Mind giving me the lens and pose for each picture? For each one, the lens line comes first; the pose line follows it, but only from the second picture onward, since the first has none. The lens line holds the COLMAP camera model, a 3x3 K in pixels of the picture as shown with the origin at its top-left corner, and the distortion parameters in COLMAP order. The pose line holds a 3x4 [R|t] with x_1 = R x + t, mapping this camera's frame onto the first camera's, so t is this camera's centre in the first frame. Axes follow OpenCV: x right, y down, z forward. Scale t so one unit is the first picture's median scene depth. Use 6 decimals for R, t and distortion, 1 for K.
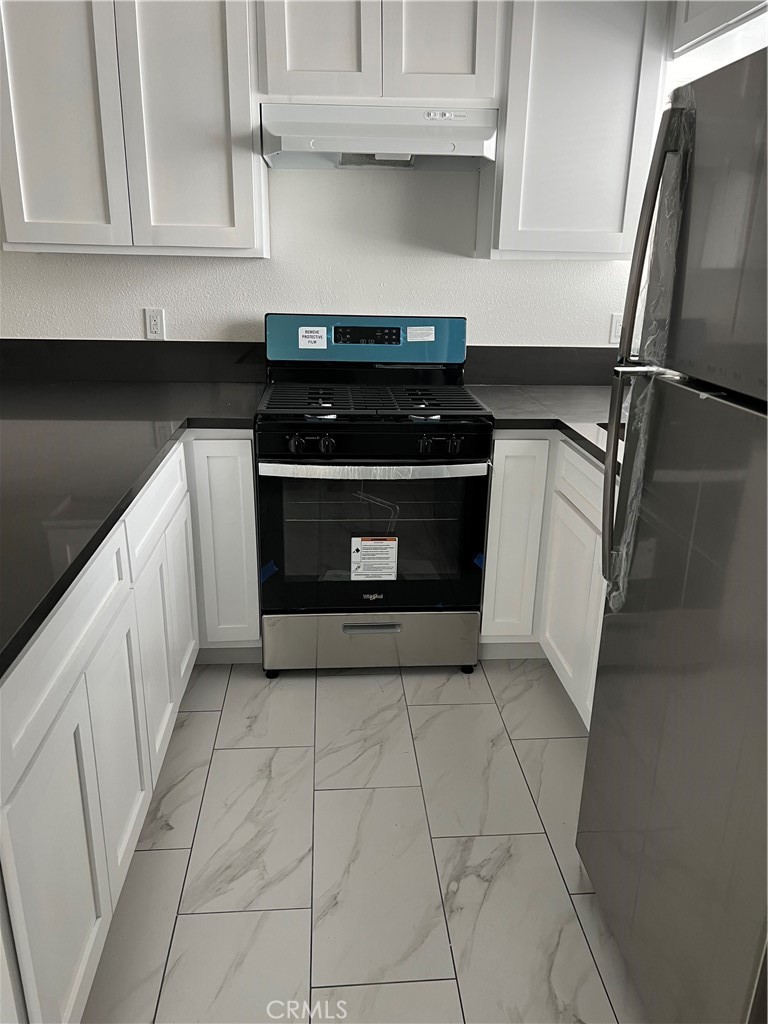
lens RADIAL K [[775.0, 0, 382.7], [0, 775.0, 513.2], [0, 0, 1]] dist [0.076842, -0.091234]
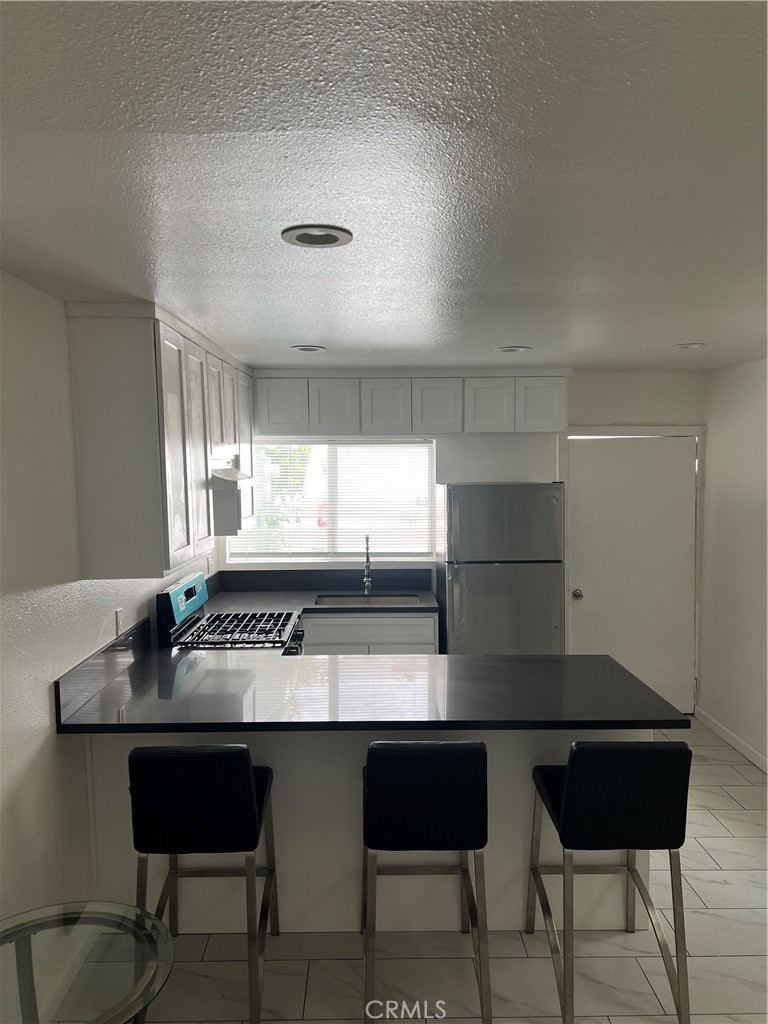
lens RADIAL K [[775.0, 0, 382.7], [0, 775.0, 513.2], [0, 0, 1]] dist [0.076842, -0.091234]
pose [[0.061562, -0.087536, 0.994257, -1.485038], [0.325884, 0.943317, 0.062873, -0.357980], [-0.943403, 0.320142, 0.086599, 0.505264]]
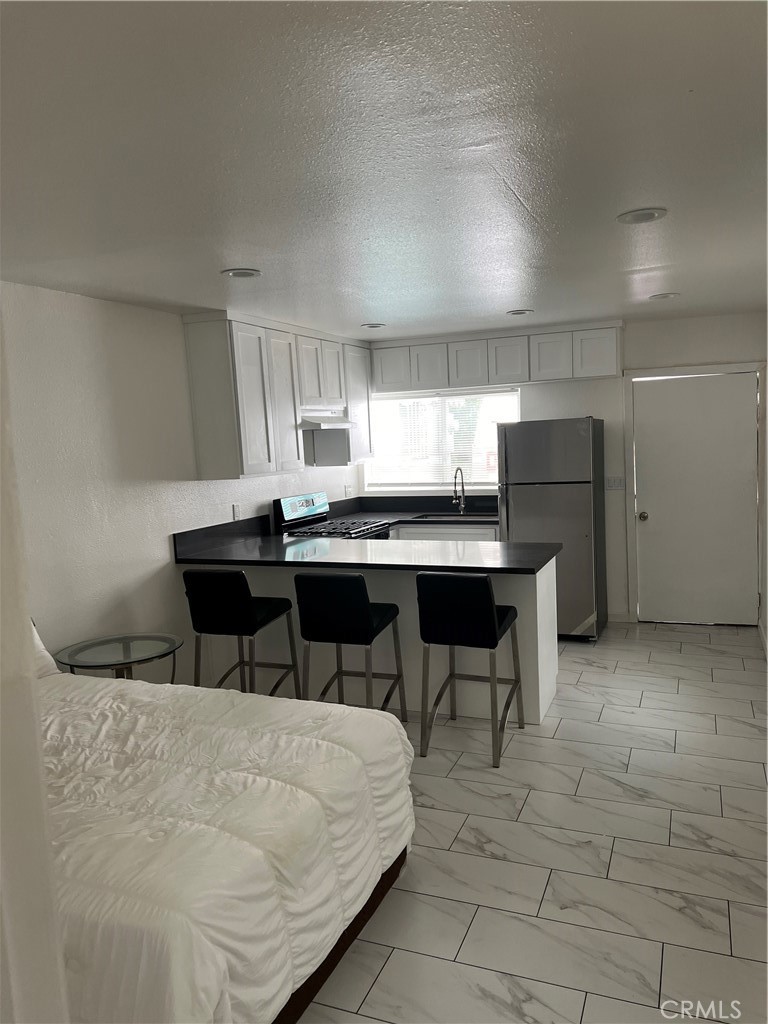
lens RADIAL K [[776.5, 0, 386.5], [0, 776.5, 515.3], [0, 0, 1]] dist [0.055914, -0.049043]
pose [[0.440057, -0.127976, 0.888804, -1.868073], [0.334038, 0.942090, -0.029738, -0.065420], [-0.833528, 0.309980, 0.457322, -0.140958]]
